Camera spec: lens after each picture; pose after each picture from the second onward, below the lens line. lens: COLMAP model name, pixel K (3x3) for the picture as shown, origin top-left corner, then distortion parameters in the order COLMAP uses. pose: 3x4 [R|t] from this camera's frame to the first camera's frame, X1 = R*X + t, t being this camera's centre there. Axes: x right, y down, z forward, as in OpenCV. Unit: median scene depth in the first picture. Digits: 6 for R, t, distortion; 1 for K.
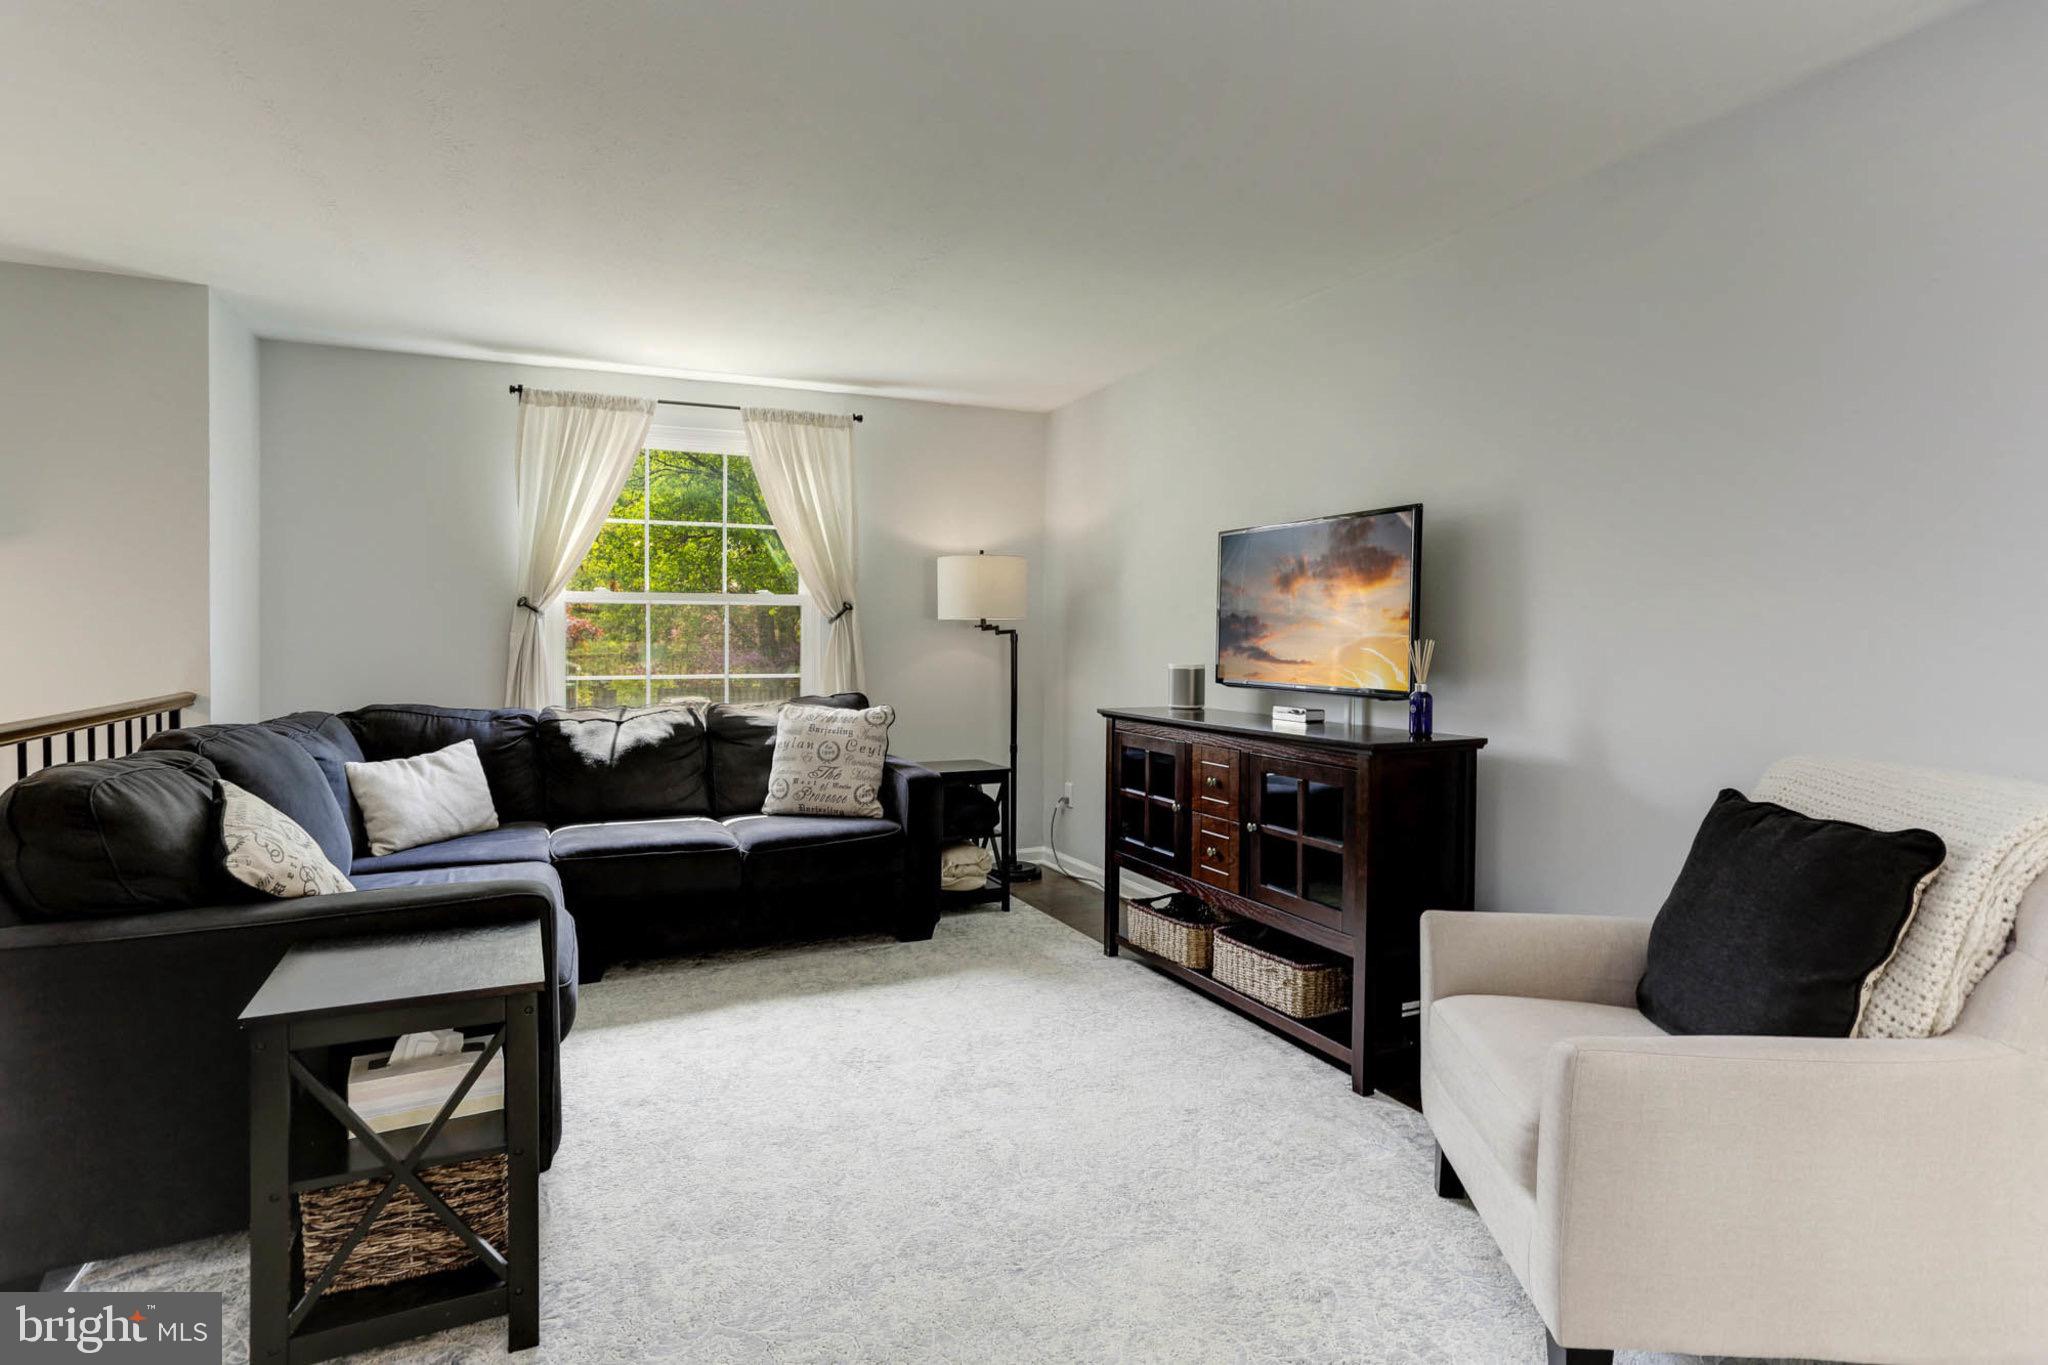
lens RADIAL K [[996.4, 0, 1039.4], [0, 996.4, 657.6], [0, 0, 1]] dist [0.002761, 0.002094]
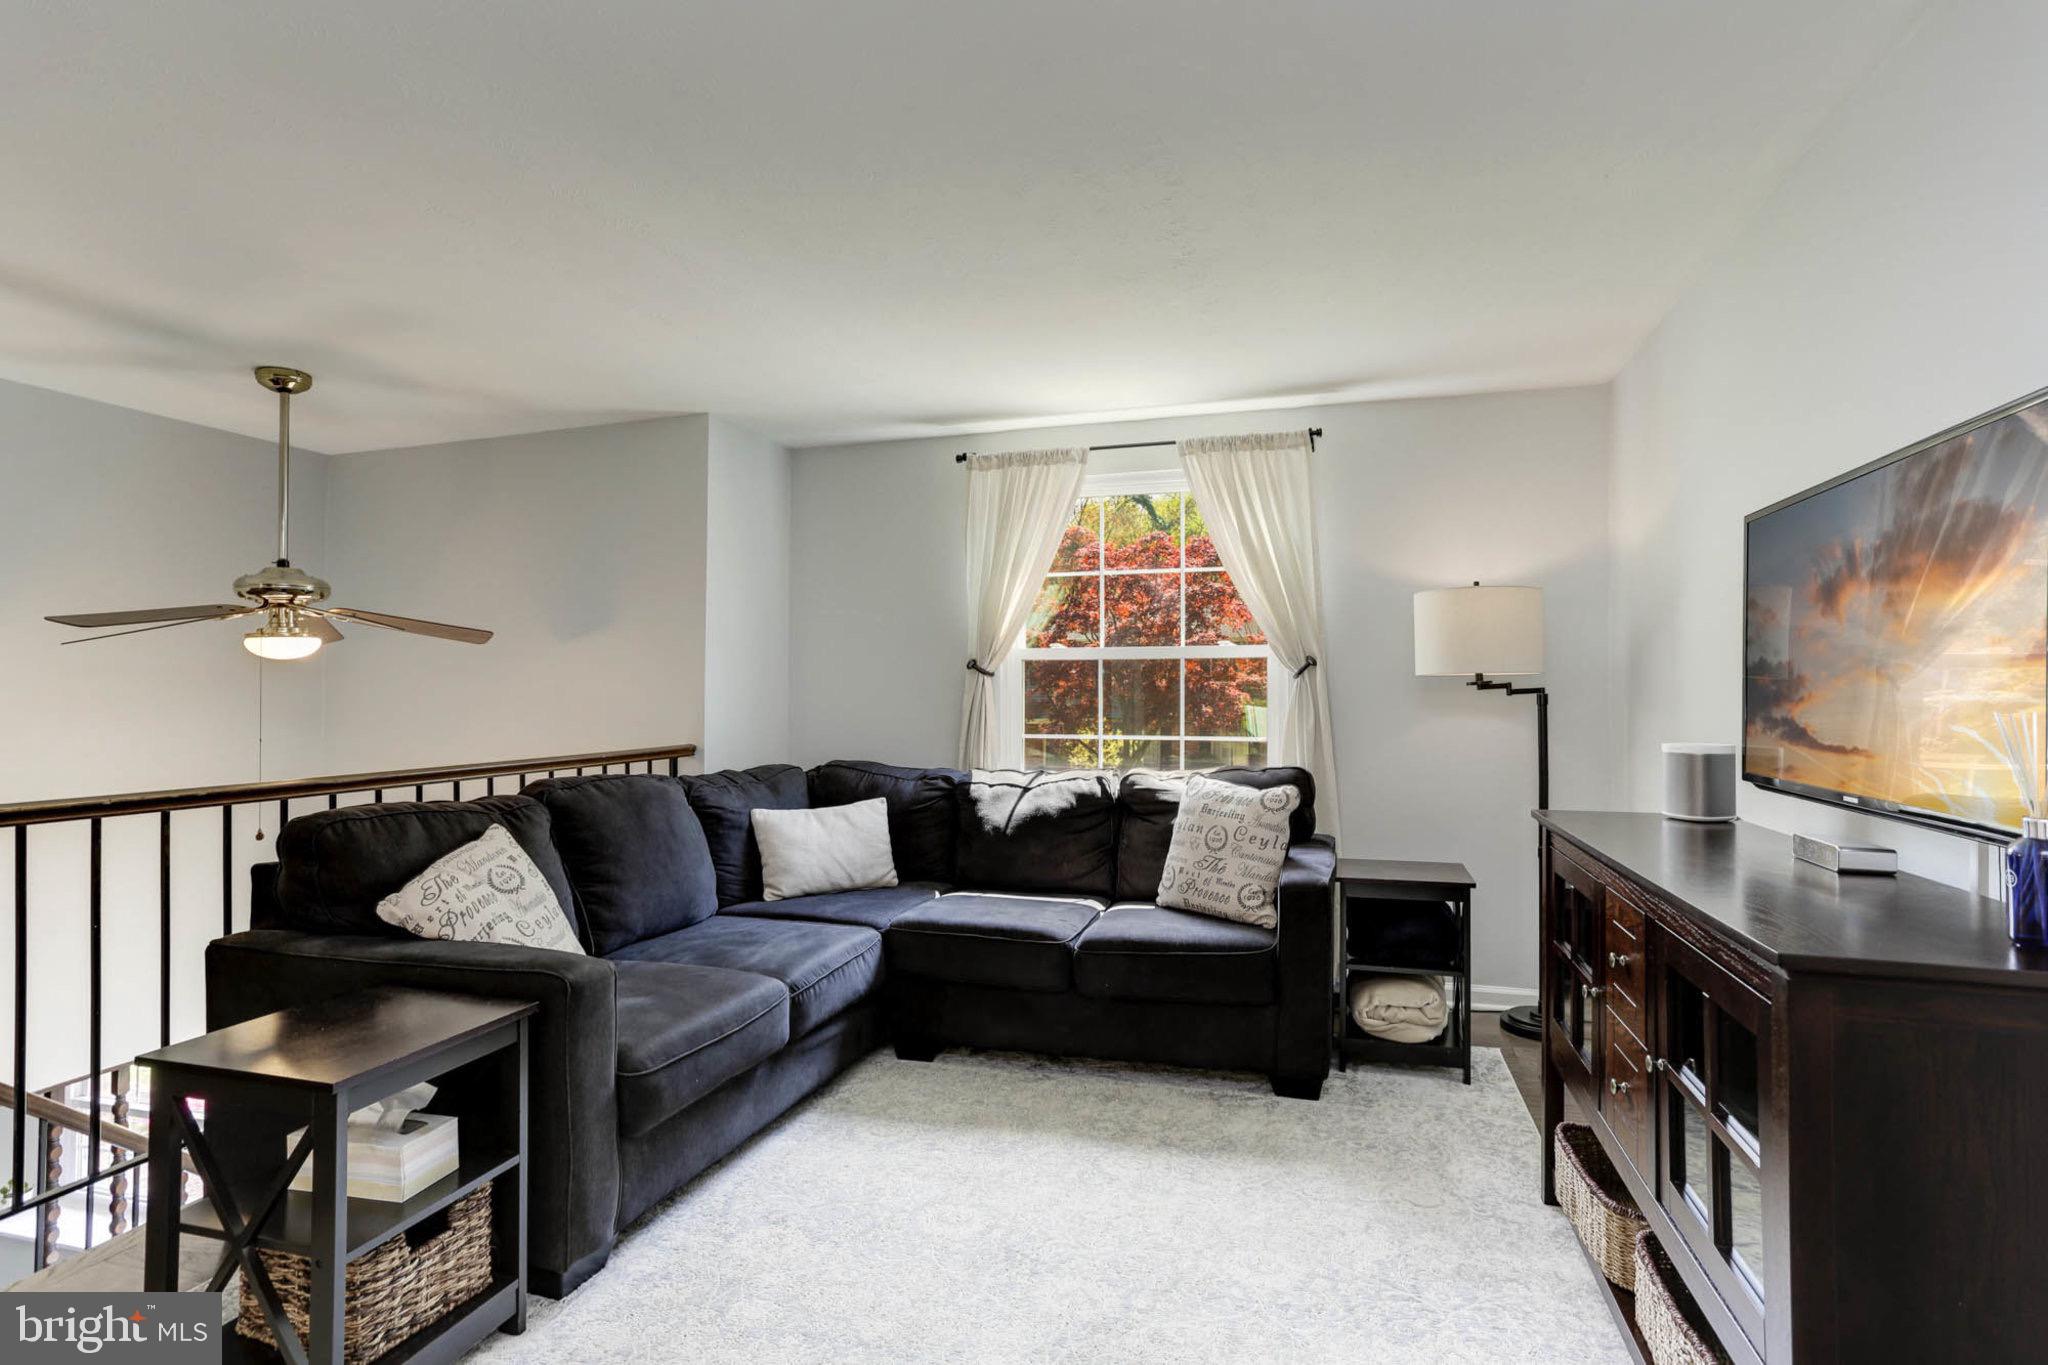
lens RADIAL K [[1022.7, 0, 1024.0], [0, 1022.7, 682.5], [0, 0, 1]] dist [-0.069515, 0.096449]
pose [[0.763064, -0.009859, -0.646248, 0.212662], [-0.012210, 0.999485, -0.029664, -0.007286], [0.646207, 0.030526, 0.762551, 0.258365]]
